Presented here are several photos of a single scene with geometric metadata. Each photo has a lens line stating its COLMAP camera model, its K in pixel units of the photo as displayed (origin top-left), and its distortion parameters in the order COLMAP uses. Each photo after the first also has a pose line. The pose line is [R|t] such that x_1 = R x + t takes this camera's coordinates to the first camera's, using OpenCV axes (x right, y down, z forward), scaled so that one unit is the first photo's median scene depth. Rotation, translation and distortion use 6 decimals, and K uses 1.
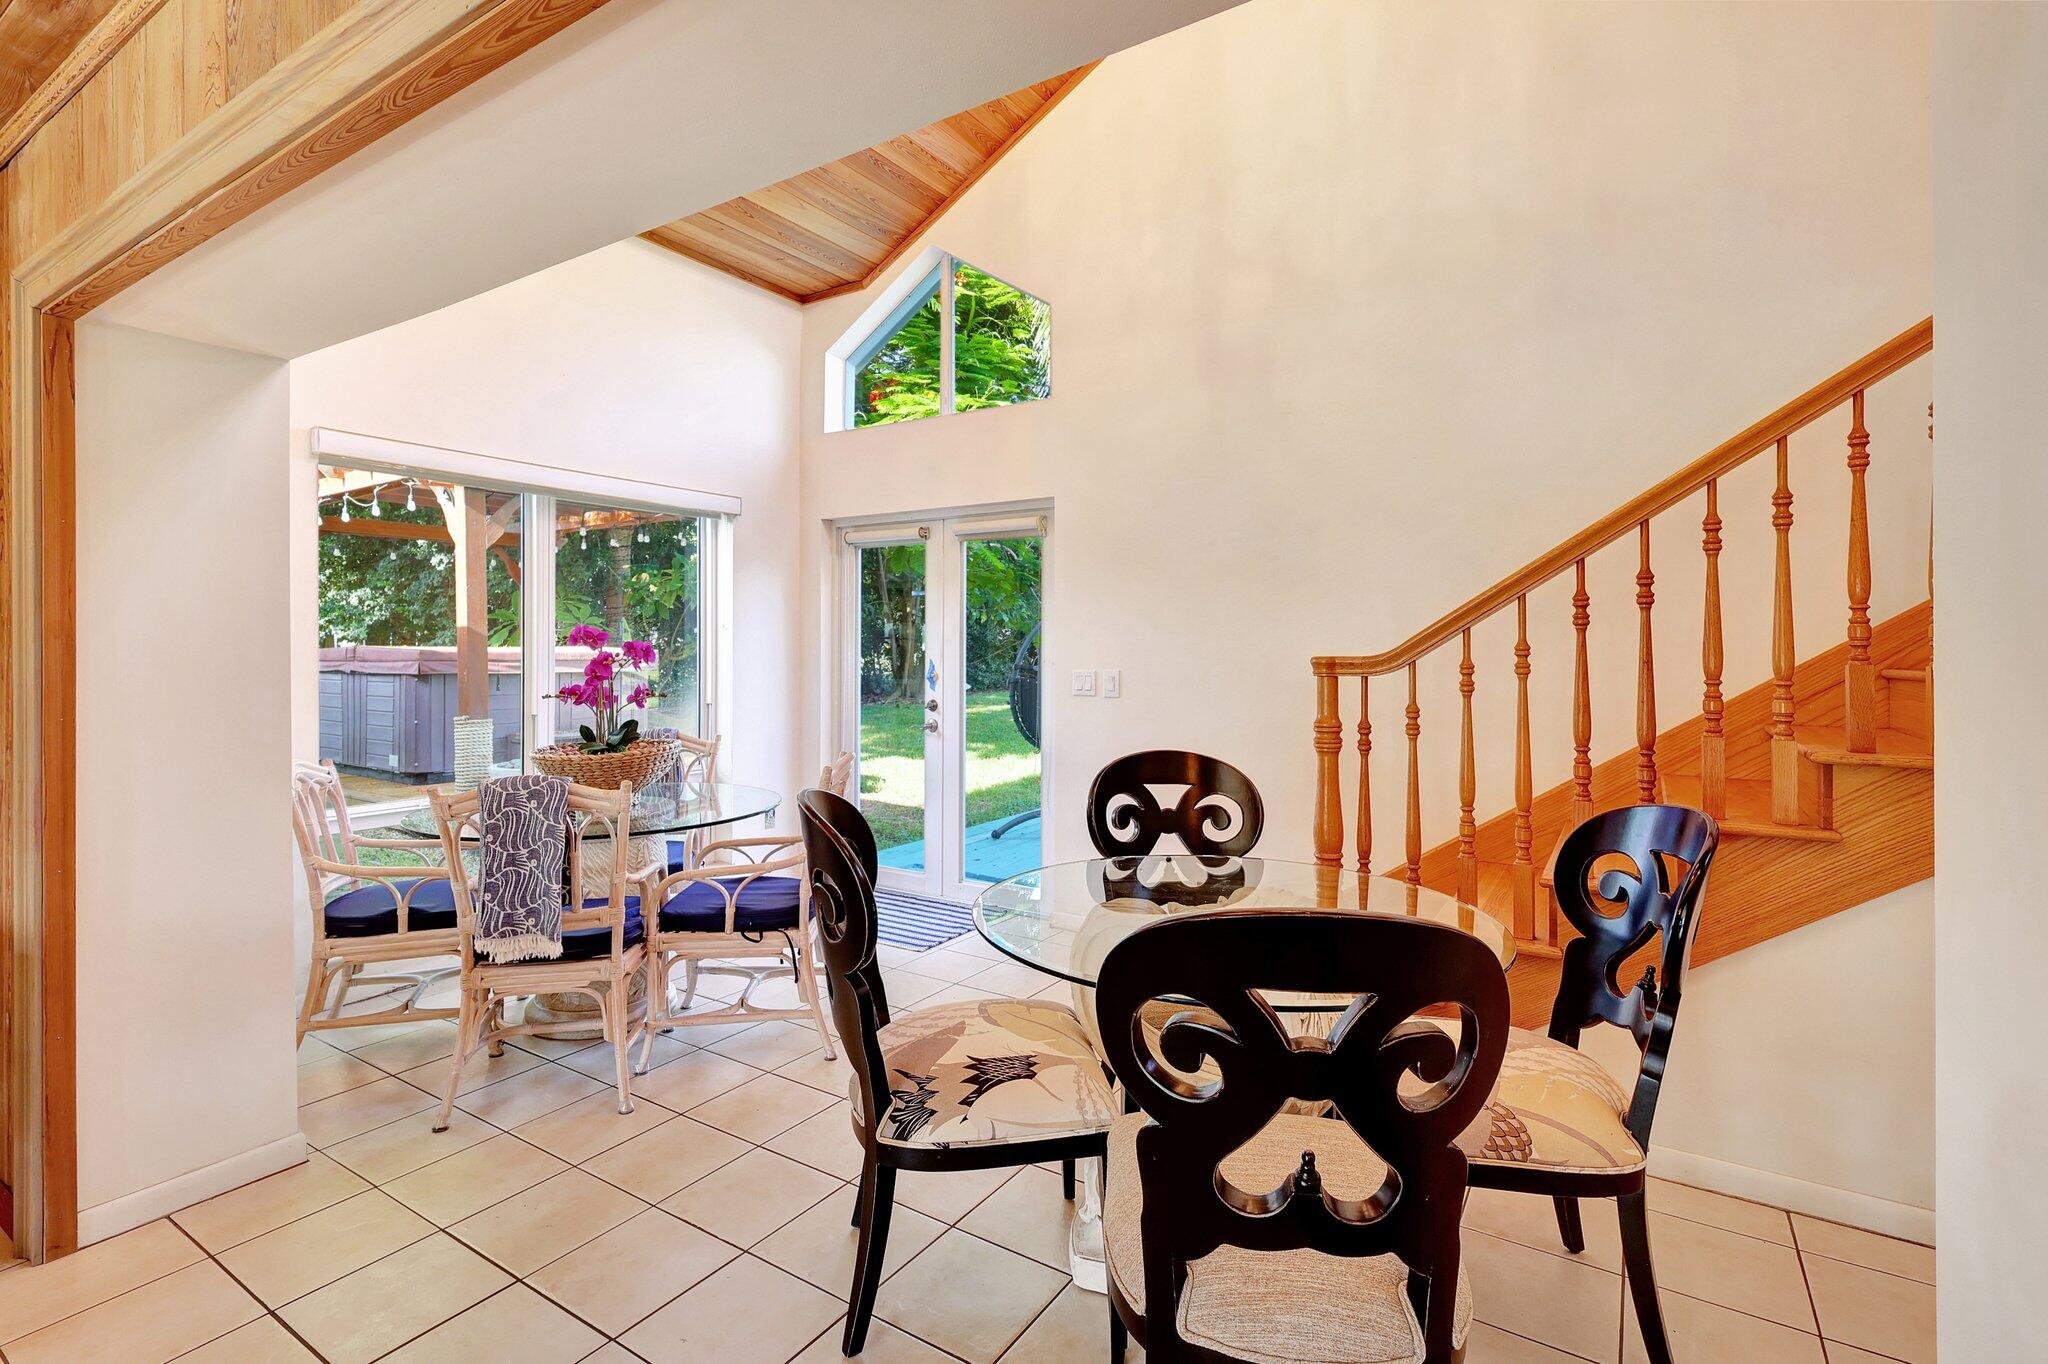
lens RADIAL K [[949.5, 0, 1016.8], [0, 949.5, 660.5], [0, 0, 1]] dist [-0.002016, 0.000953]
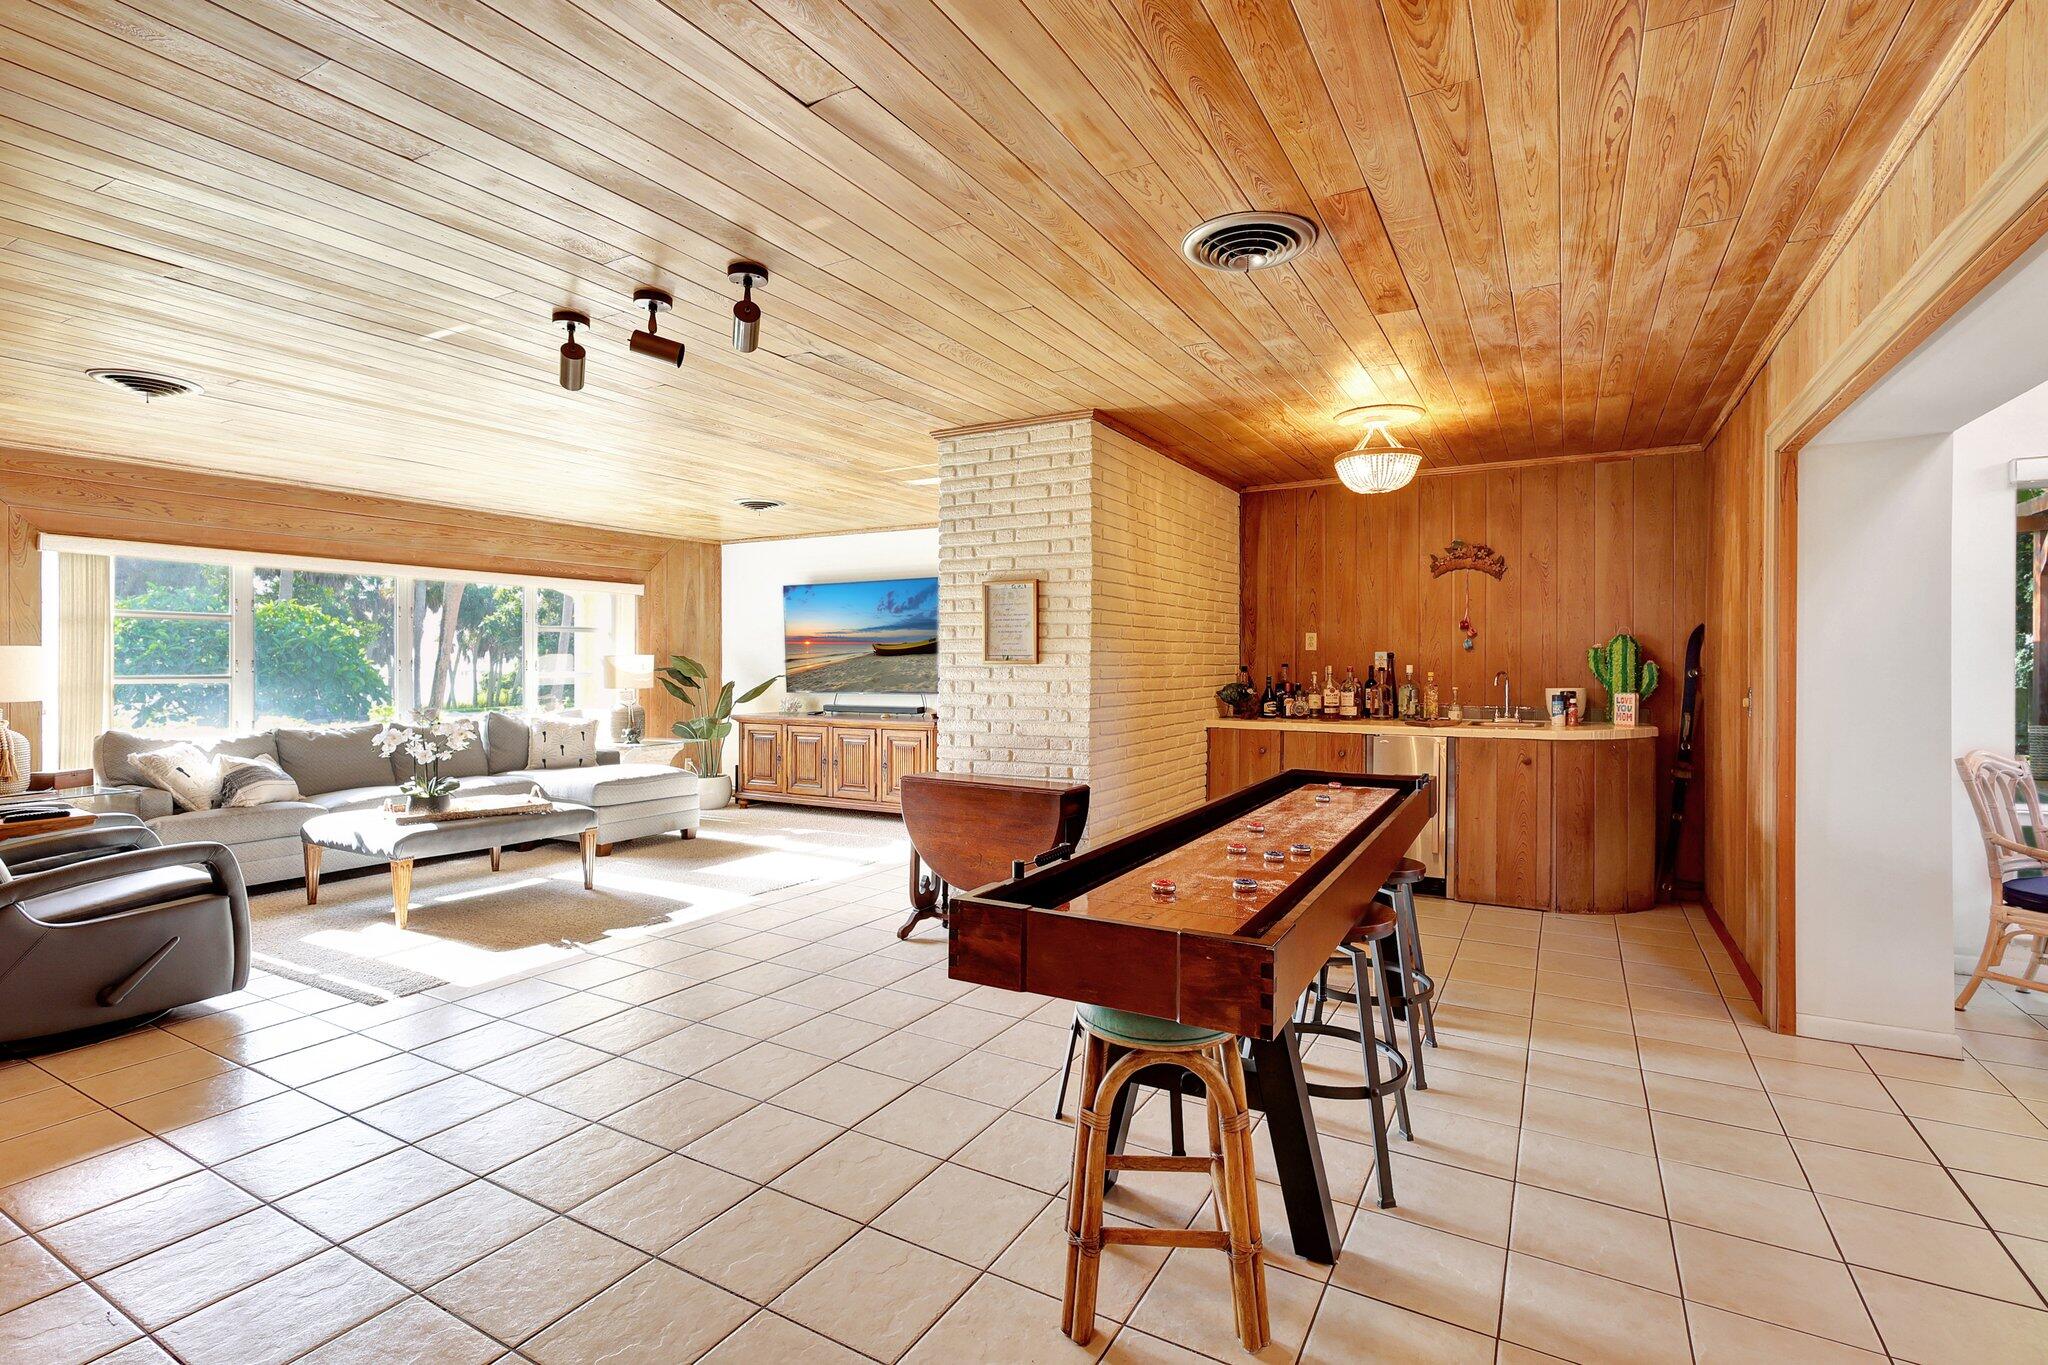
lens RADIAL K [[949.5, 0, 1032.5], [0, 949.5, 670.4], [0, 0, 1]] dist [-0.002016, 0.000953]
pose [[0.062198, 0.001696, -0.998062, 0.307418], [-0.007115, 0.999974, 0.001256, 0.010204], [0.998038, 0.007023, 0.062208, -0.226253]]
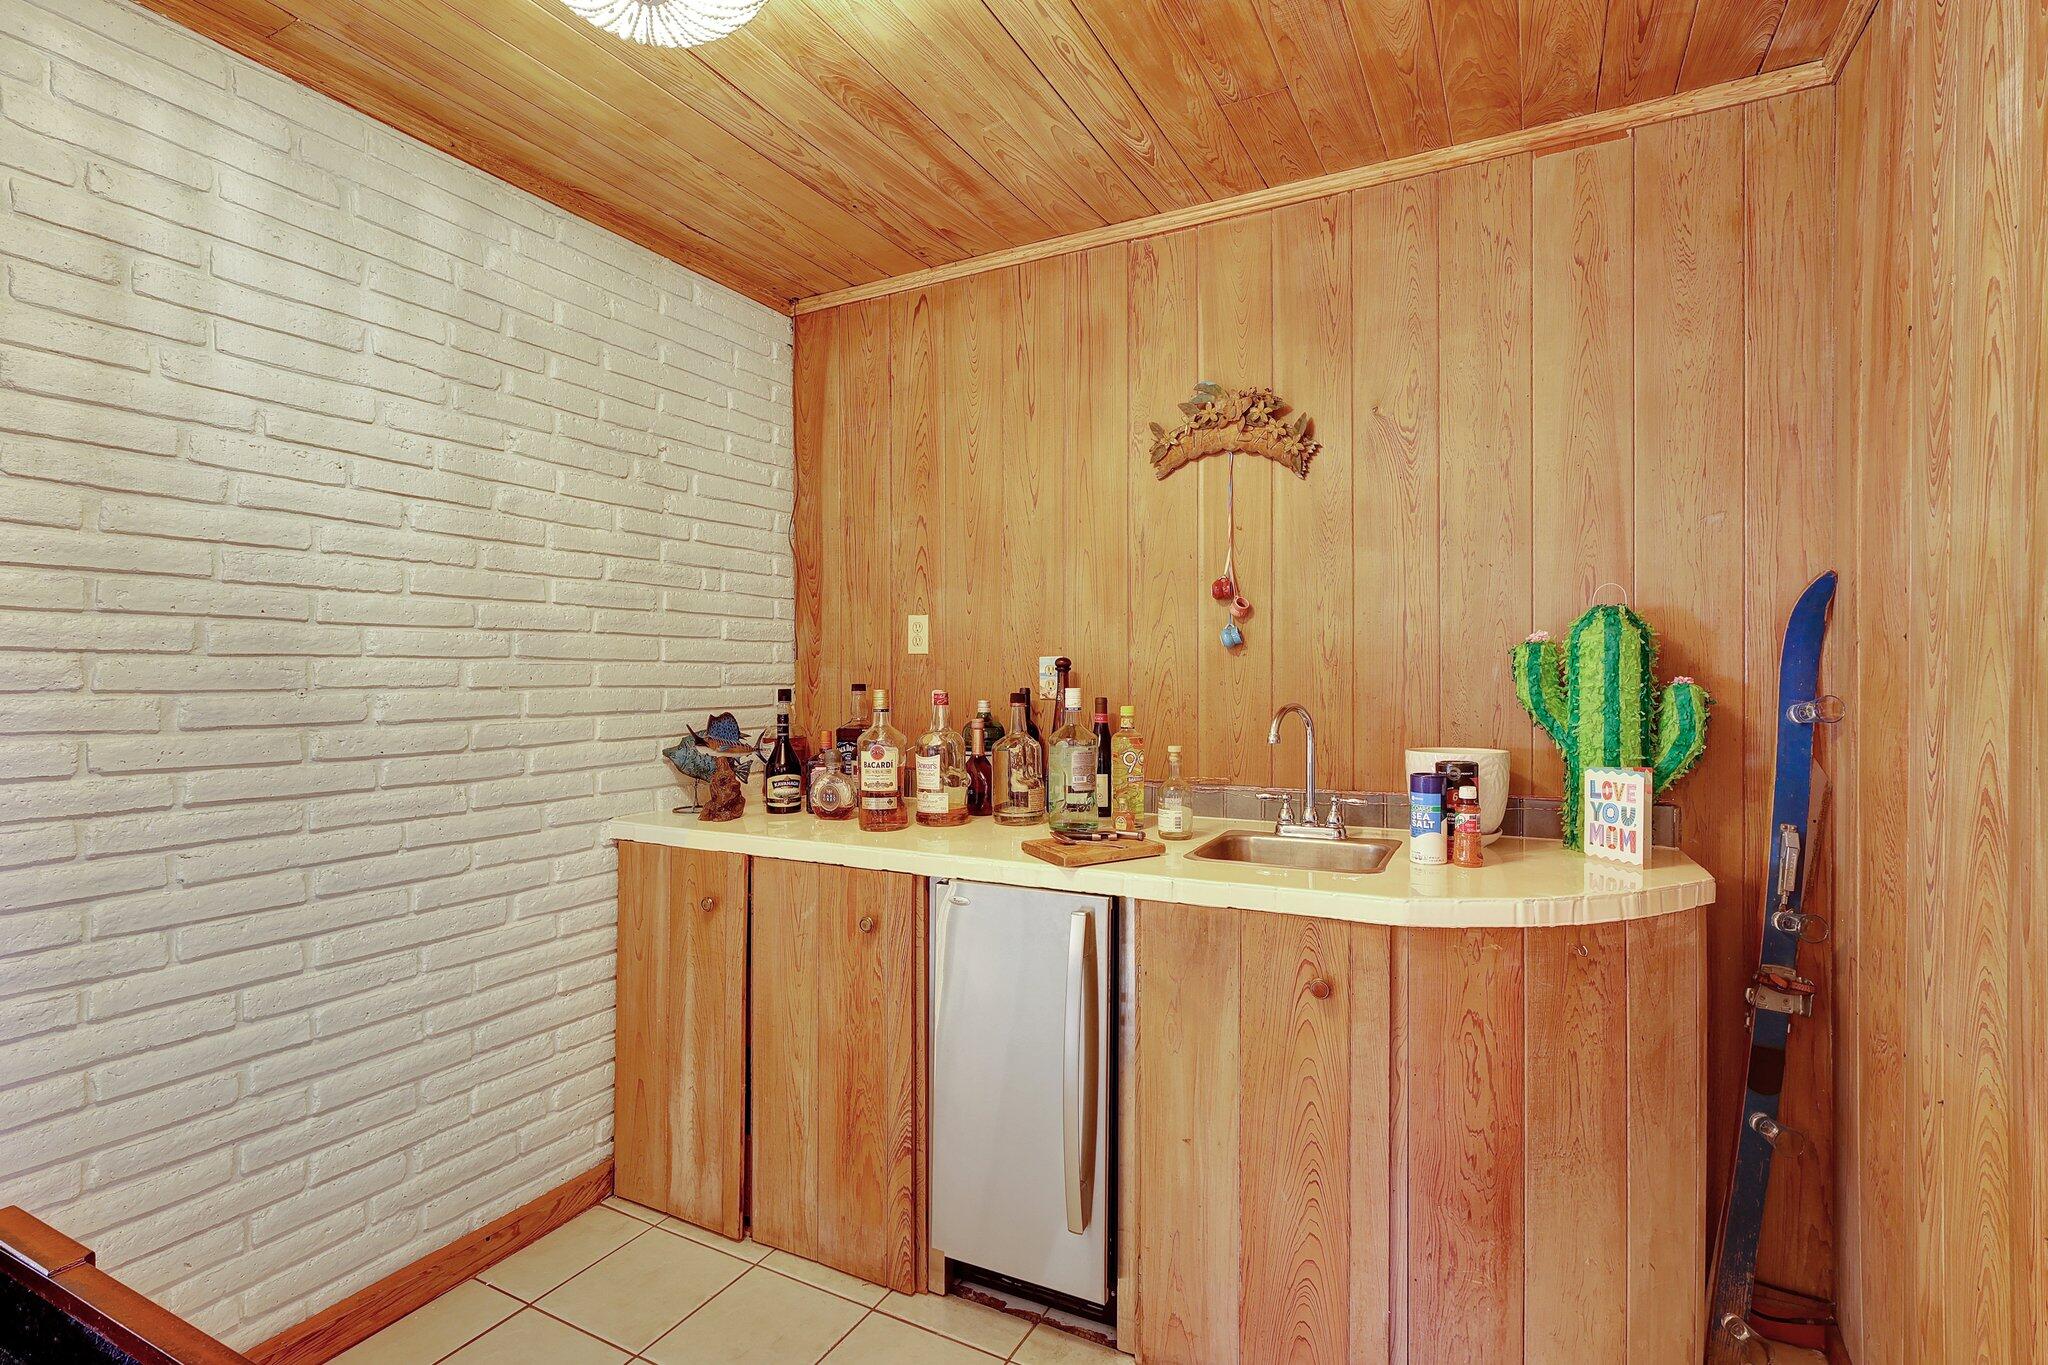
lens RADIAL K [[949.5, 0, 1033.4], [0, 949.5, 682.3], [0, 0, 1]] dist [-0.002016, 0.000953]
pose [[0.091748, -0.002148, -0.995780, -0.602854], [-0.007106, 0.999971, -0.002812, -0.002657], [0.995757, 0.007334, 0.091730, 0.408999]]
